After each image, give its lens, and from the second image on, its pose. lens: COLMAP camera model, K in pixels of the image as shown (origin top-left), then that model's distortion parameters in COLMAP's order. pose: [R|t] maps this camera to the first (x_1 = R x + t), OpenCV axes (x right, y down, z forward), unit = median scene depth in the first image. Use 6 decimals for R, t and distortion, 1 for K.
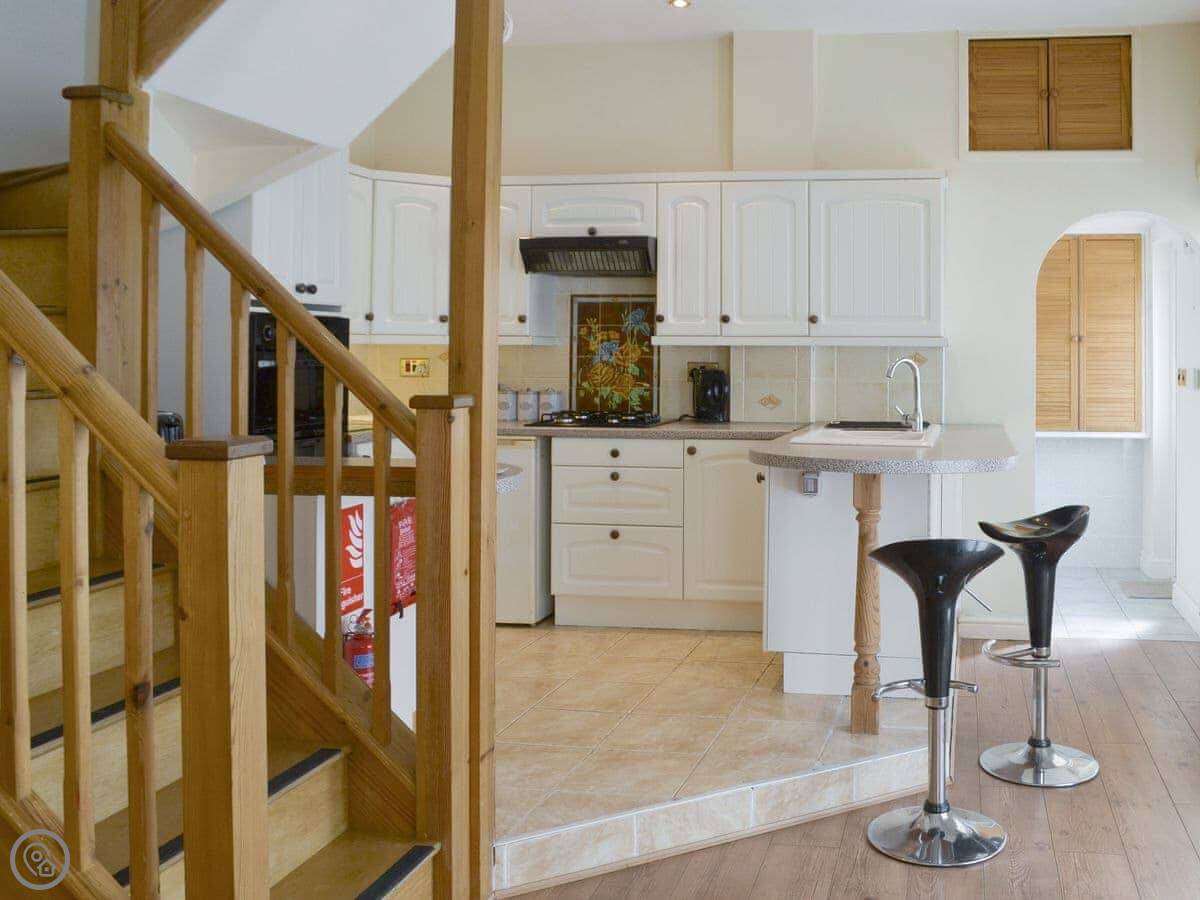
lens RADIAL K [[1639.3, 0, 600.0], [0, 1639.3, 450.0], [0, 0, 1]] dist [-0.019019, -0.002123]
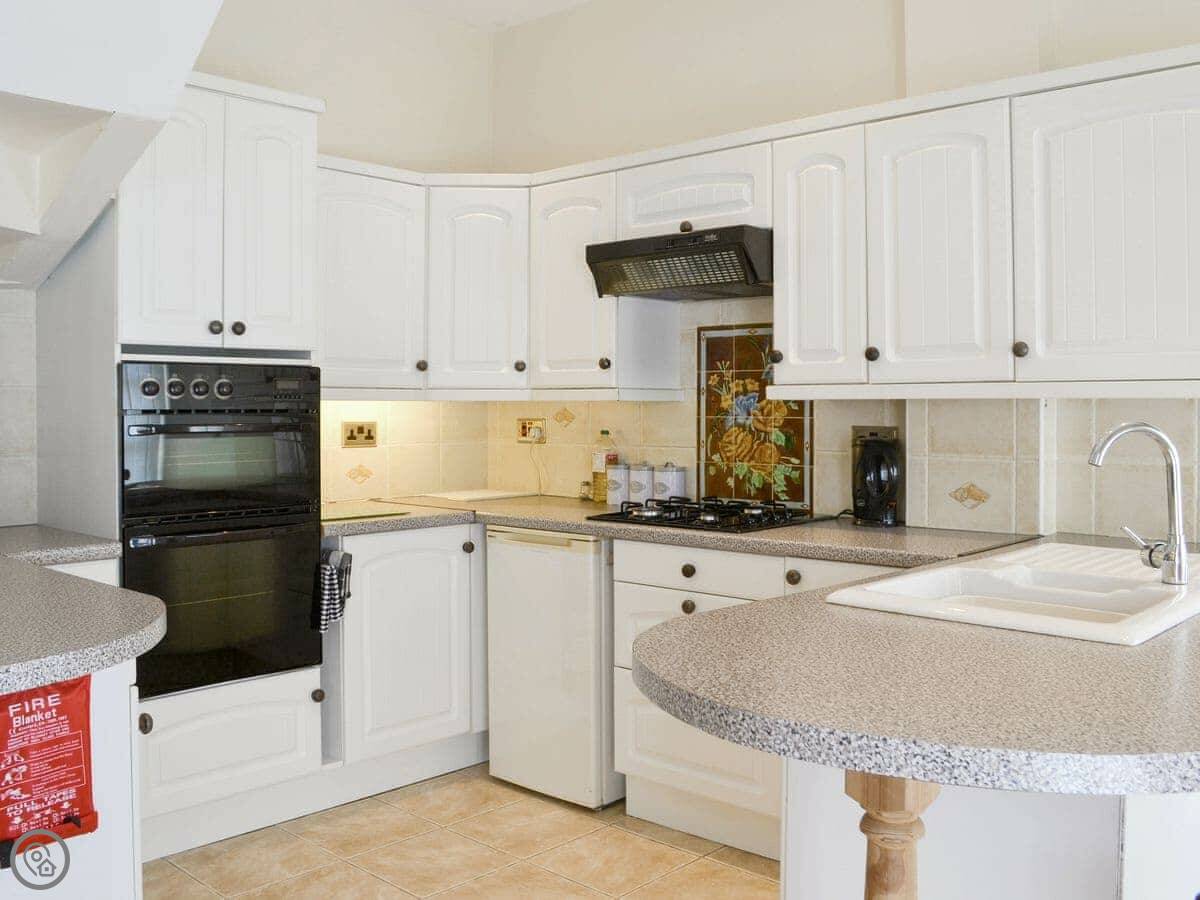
lens RADIAL K [[1098.0, 0, 600.0], [0, 1098.0, 450.0], [0, 0, 1]] dist [-0.065024, -0.001160]
pose [[0.844310, 0.015529, -0.535629, 0.198865], [-0.025962, 0.999592, -0.011943, -0.037338], [0.535225, 0.023990, 0.844369, 0.600695]]
